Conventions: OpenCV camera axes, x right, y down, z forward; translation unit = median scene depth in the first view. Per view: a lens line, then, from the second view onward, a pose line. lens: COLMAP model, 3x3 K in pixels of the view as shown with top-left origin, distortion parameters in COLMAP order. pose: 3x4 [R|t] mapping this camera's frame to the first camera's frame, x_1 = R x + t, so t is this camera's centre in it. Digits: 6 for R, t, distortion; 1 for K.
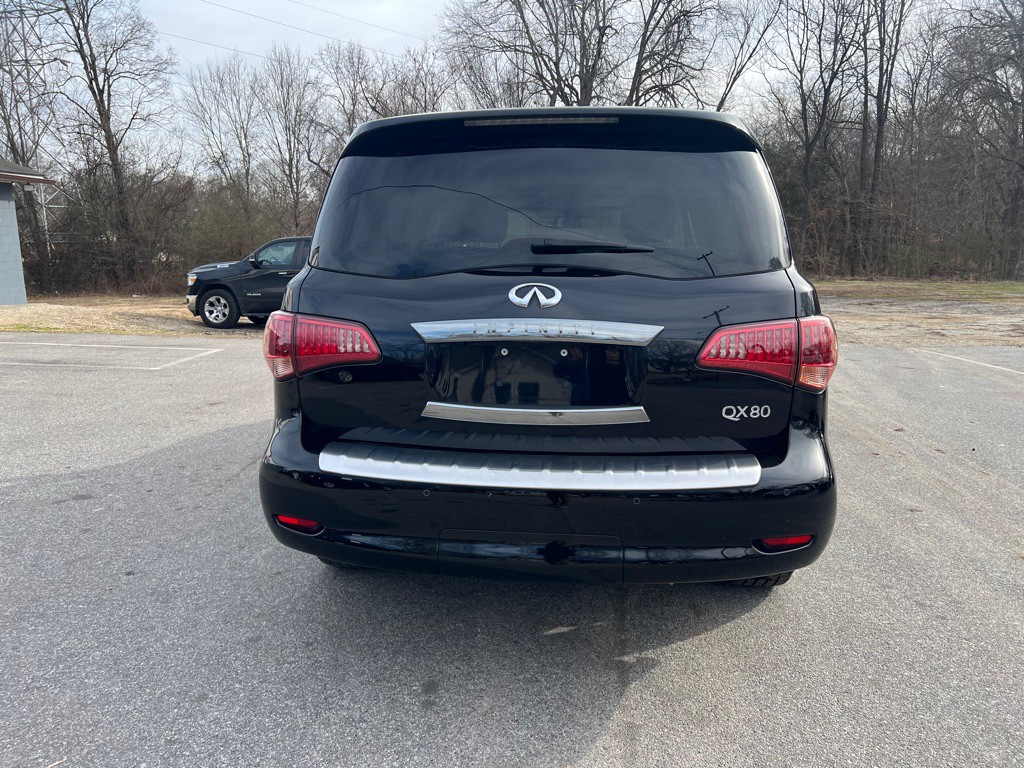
lens RADIAL K [[767.9, 0, 512.2], [0, 767.9, 376.7], [0, 0, 1]] dist [0.039472, -0.045061]
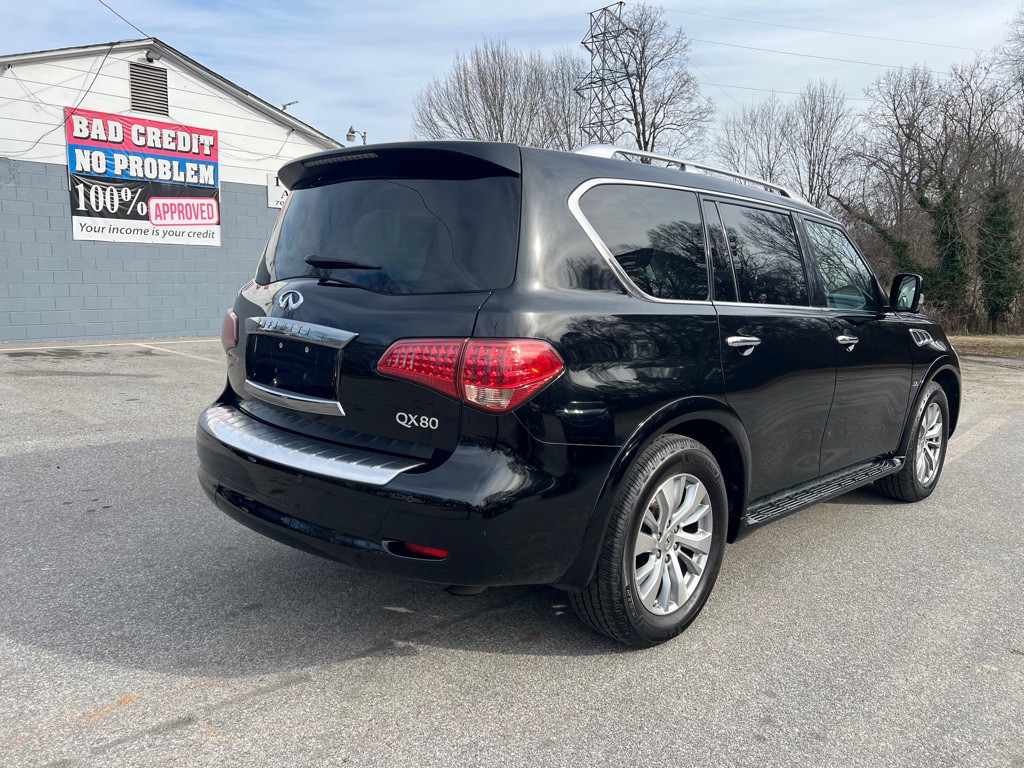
lens RADIAL K [[767.9, 0, 514.0], [0, 767.9, 384.3], [0, 0, 1]] dist [0.039472, -0.045061]
pose [[0.785103, 0.111329, -0.609278, 0.060043], [-0.133754, 0.990976, 0.008721, -0.001756], [0.604751, 0.074647, 0.792909, 0.014138]]
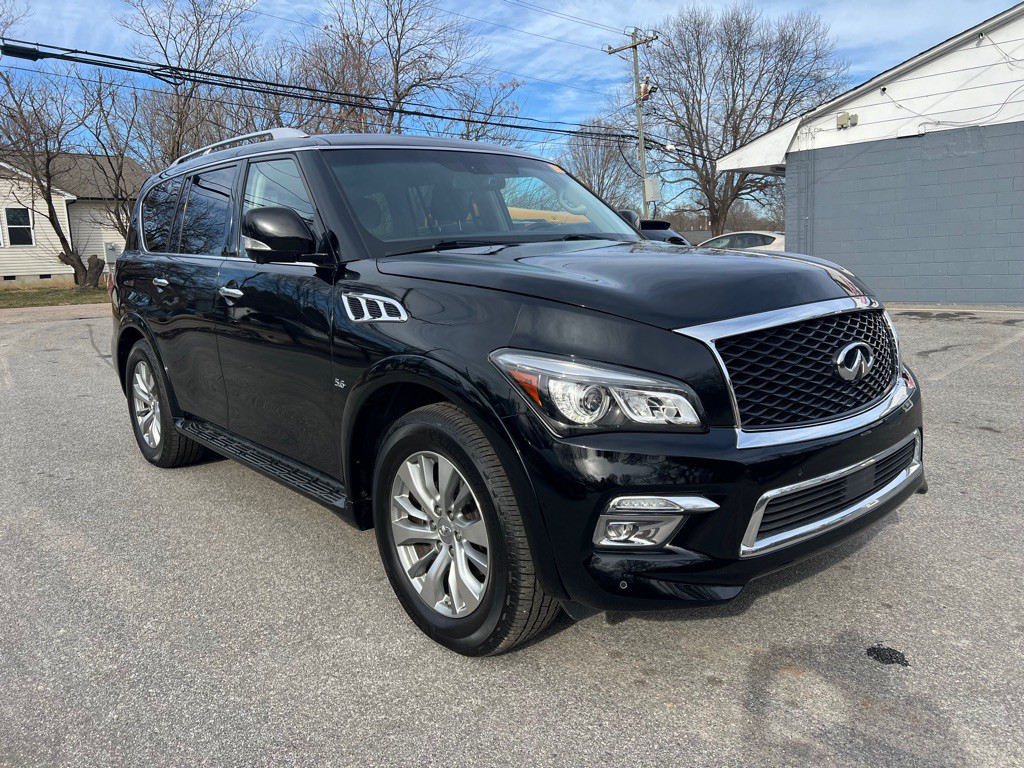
lens RADIAL K [[767.9, 0, 517.7], [0, 767.9, 381.8], [0, 0, 1]] dist [0.039472, -0.045061]
pose [[-0.679885, 0.147561, -0.718319, 0.075684], [-0.086100, 0.956707, 0.278026, -0.030186], [0.728246, 0.250873, -0.637746, 0.202161]]
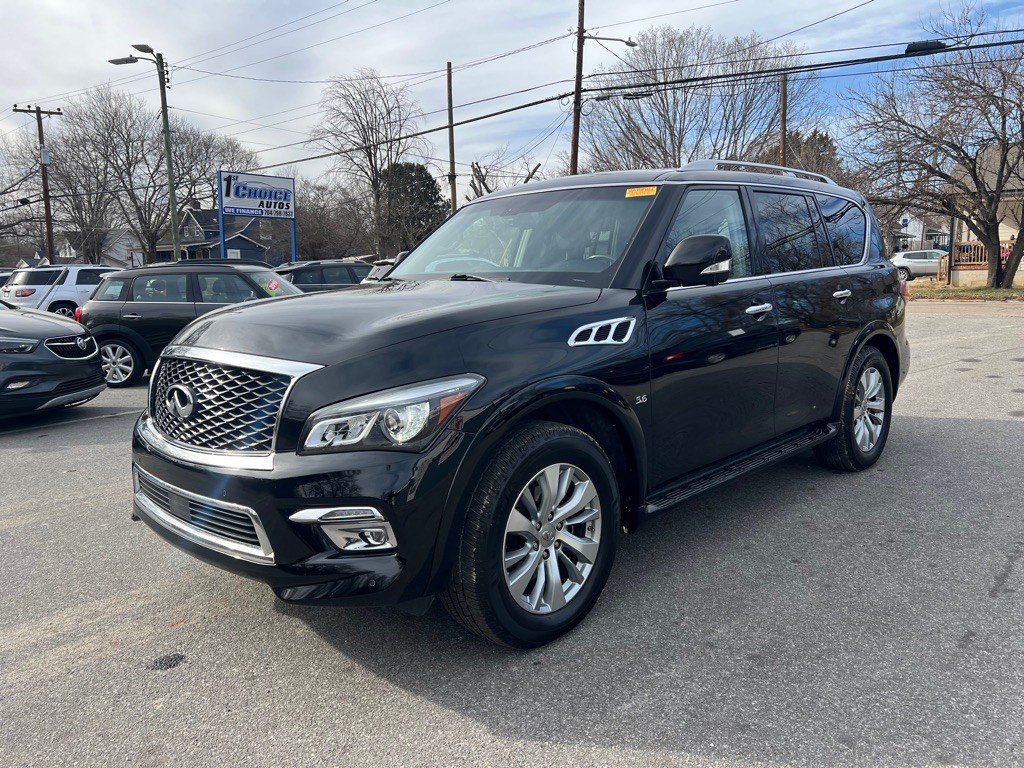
lens RADIAL K [[767.9, 0, 527.0], [0, 767.9, 380.9], [0, 0, 1]] dist [0.039472, -0.045061]
pose [[-0.789199, -0.069765, 0.610162, -0.052137], [0.122342, 0.955754, 0.267520, -0.033880], [-0.601828, 0.285775, -0.745745, 0.215182]]
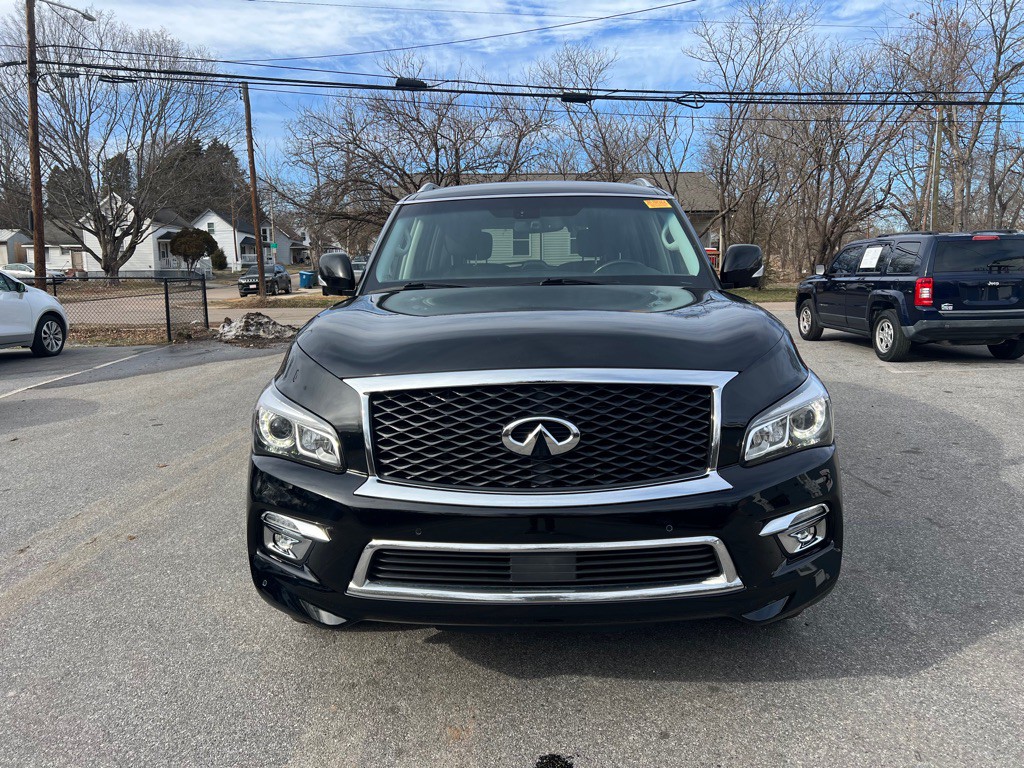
lens RADIAL K [[767.9, 0, 515.0], [0, 767.9, 384.2], [0, 0, 1]] dist [0.039472, -0.045061]
pose [[-0.996326, 0.029045, -0.080560, 0.021042], [0.002839, 0.951411, 0.307911, -0.037857], [0.085589, 0.306551, -0.947998, 0.233535]]
